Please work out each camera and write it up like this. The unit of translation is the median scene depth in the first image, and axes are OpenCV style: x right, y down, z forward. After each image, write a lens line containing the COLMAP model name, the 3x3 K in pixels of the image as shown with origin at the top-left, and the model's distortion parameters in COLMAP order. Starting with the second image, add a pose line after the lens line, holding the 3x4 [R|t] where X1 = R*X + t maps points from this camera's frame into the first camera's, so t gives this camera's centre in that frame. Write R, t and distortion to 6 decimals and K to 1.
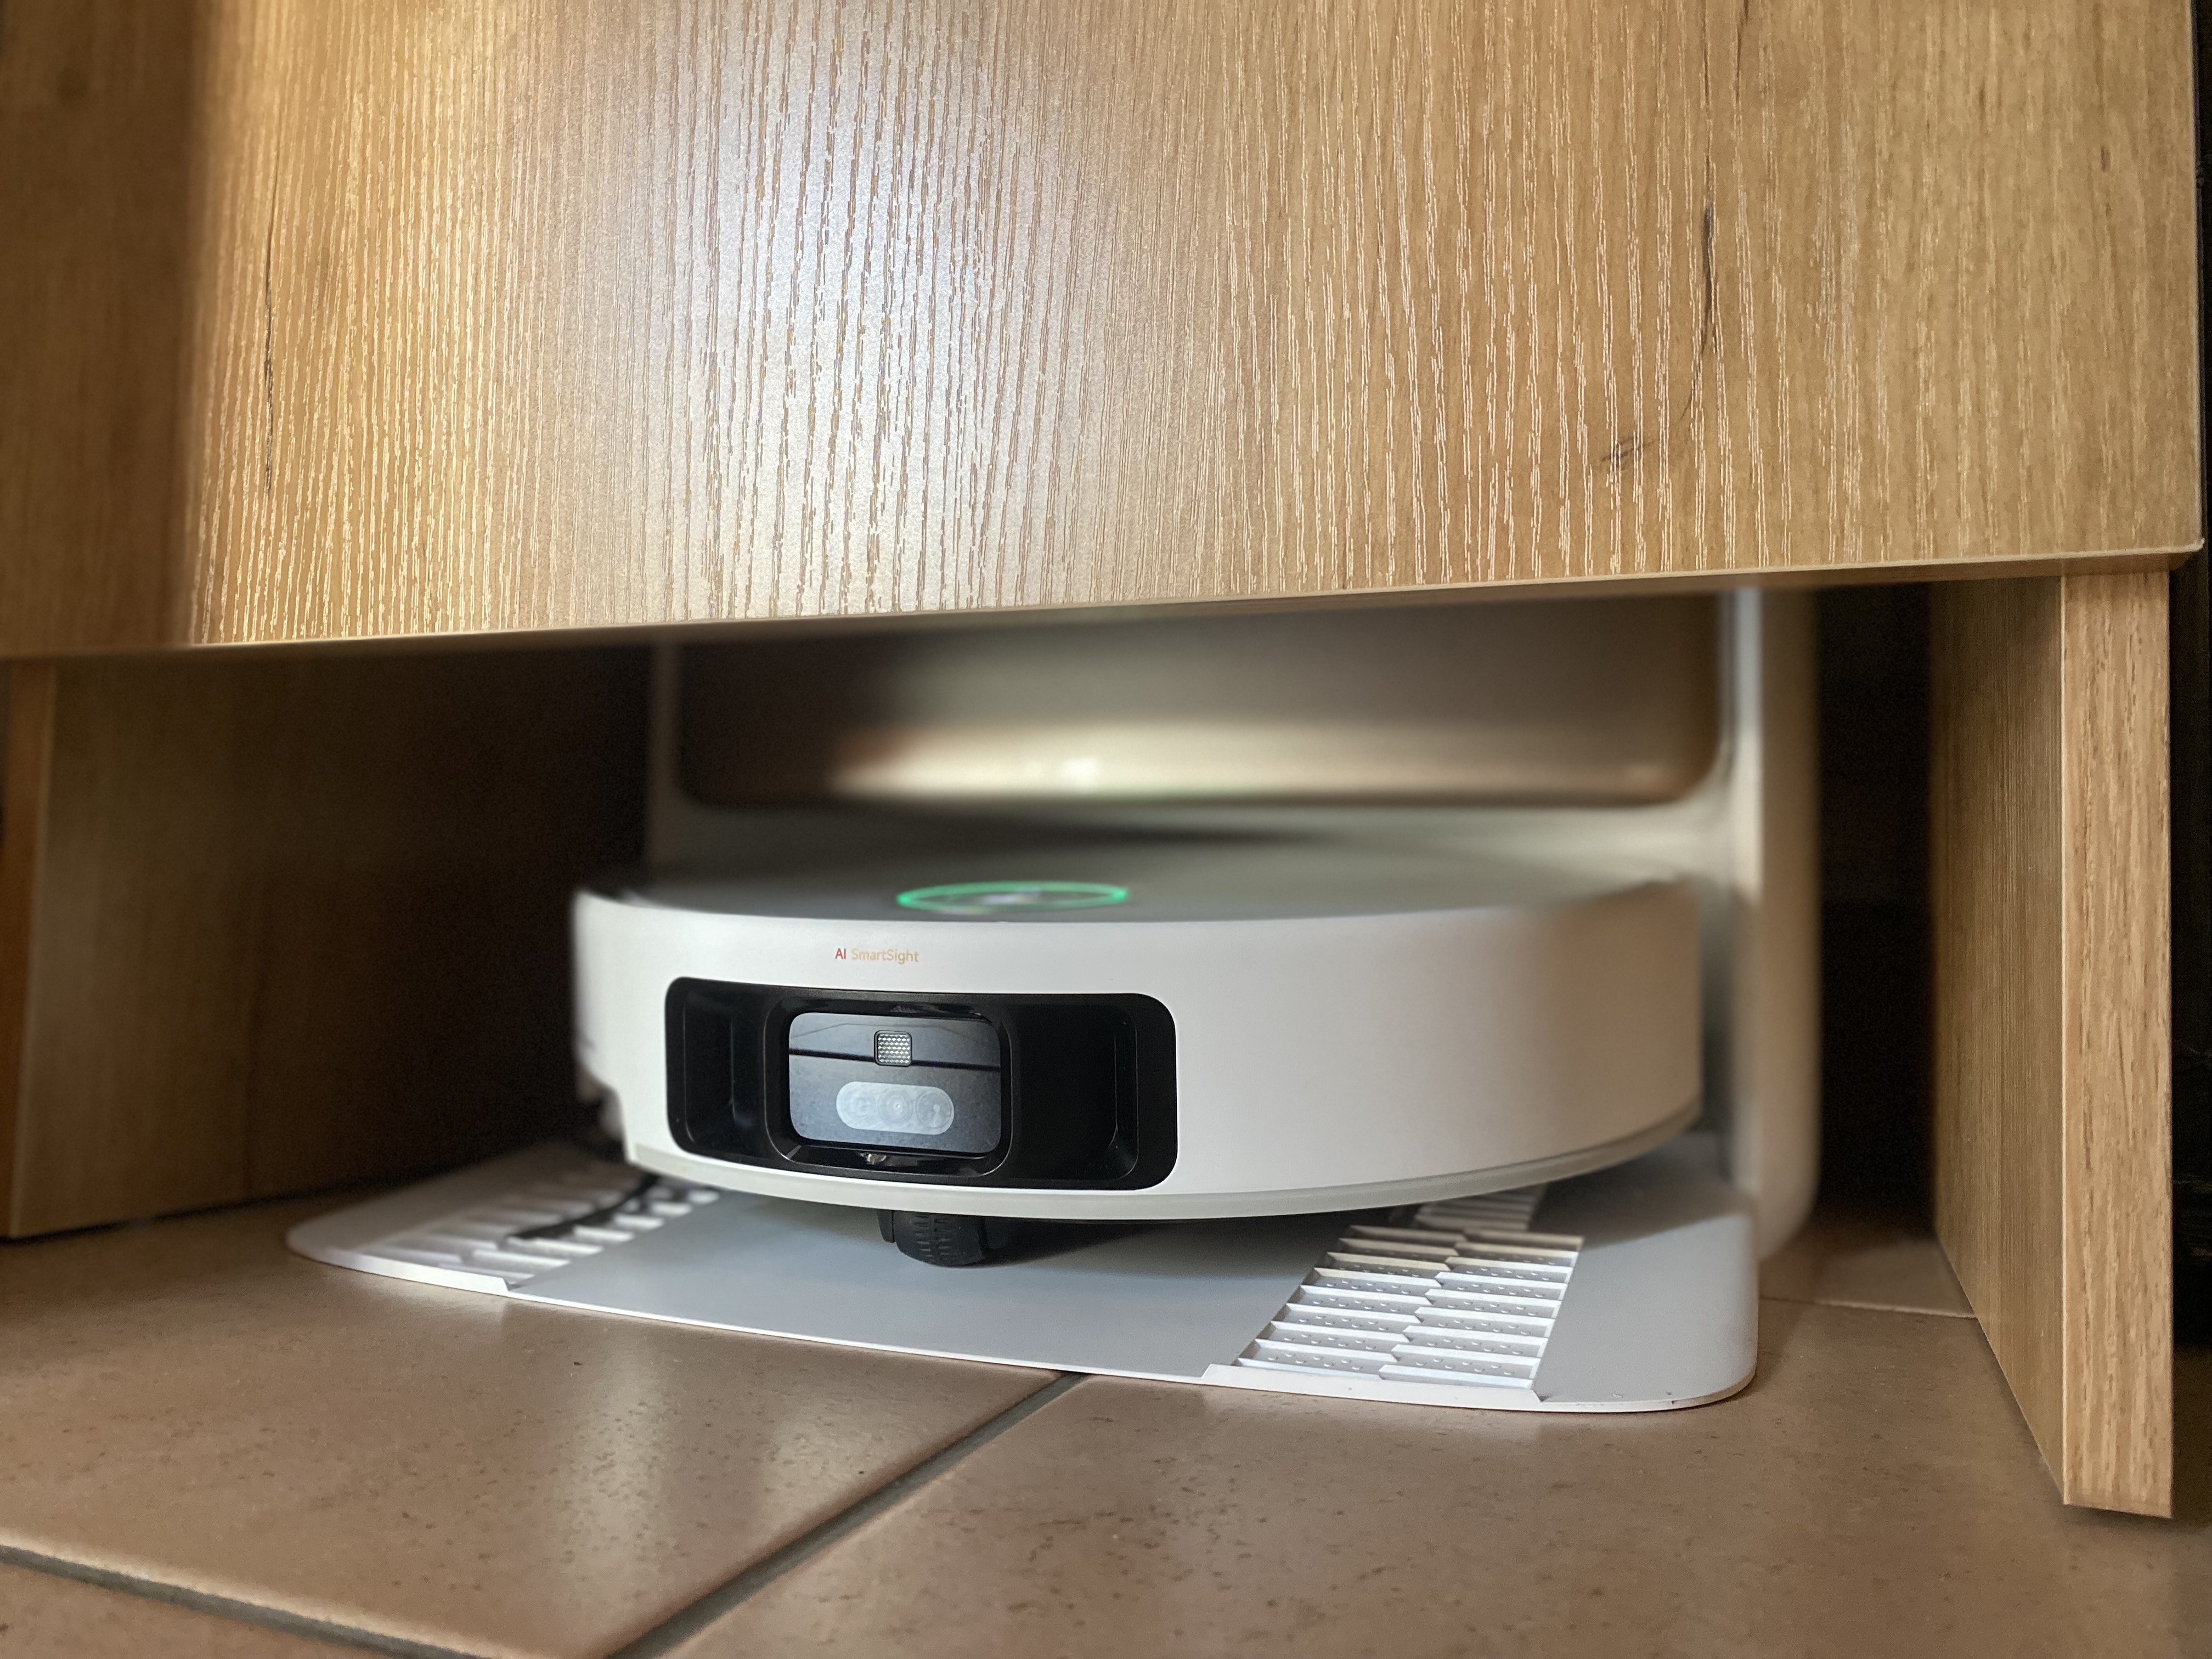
lens RADIAL K [[1772.5, 0, 1106.0], [0, 1772.5, 829.5], [0, 0, 1]] dist [0.030441, -0.014307]
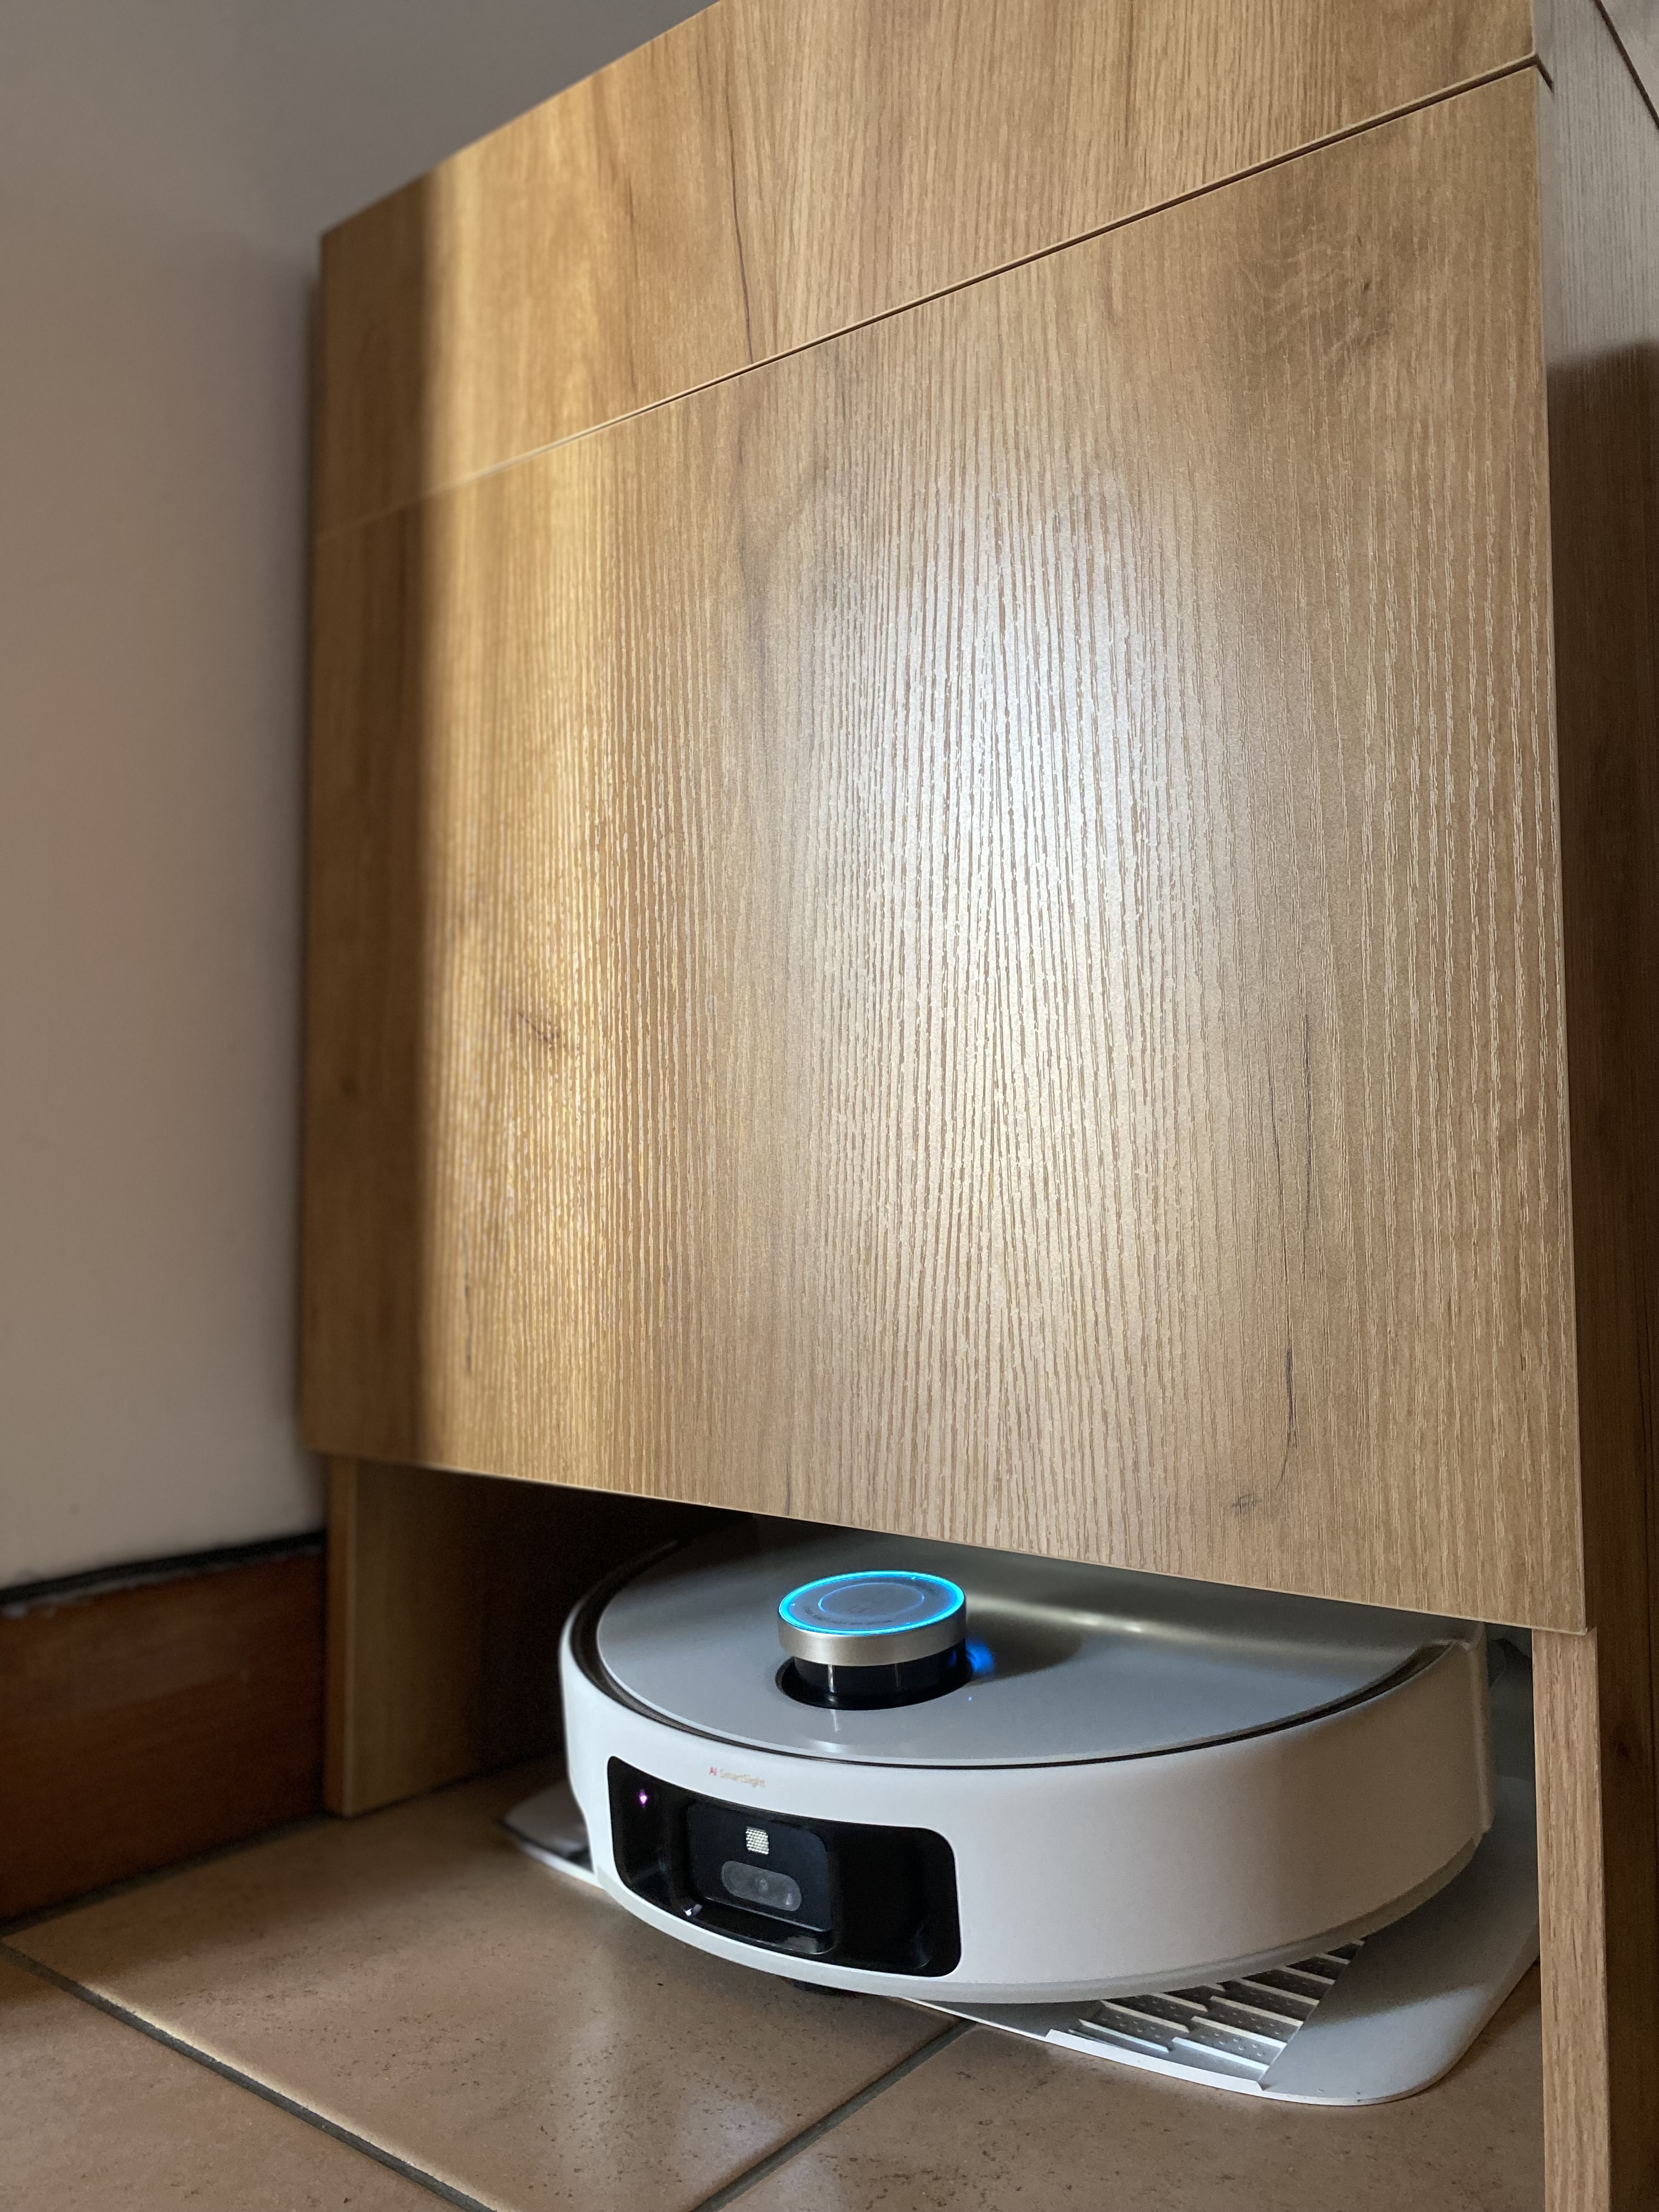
lens RADIAL K [[1772.5, 0, 829.5], [0, 1772.5, 1106.0], [0, 0, 1]] dist [0.030441, -0.014307]
pose [[0.960631, -0.044015, -0.274320, 0.404937], [0.045027, 0.998982, -0.002610, -0.600833], [0.274156, -0.009844, 0.961635, -0.612205]]
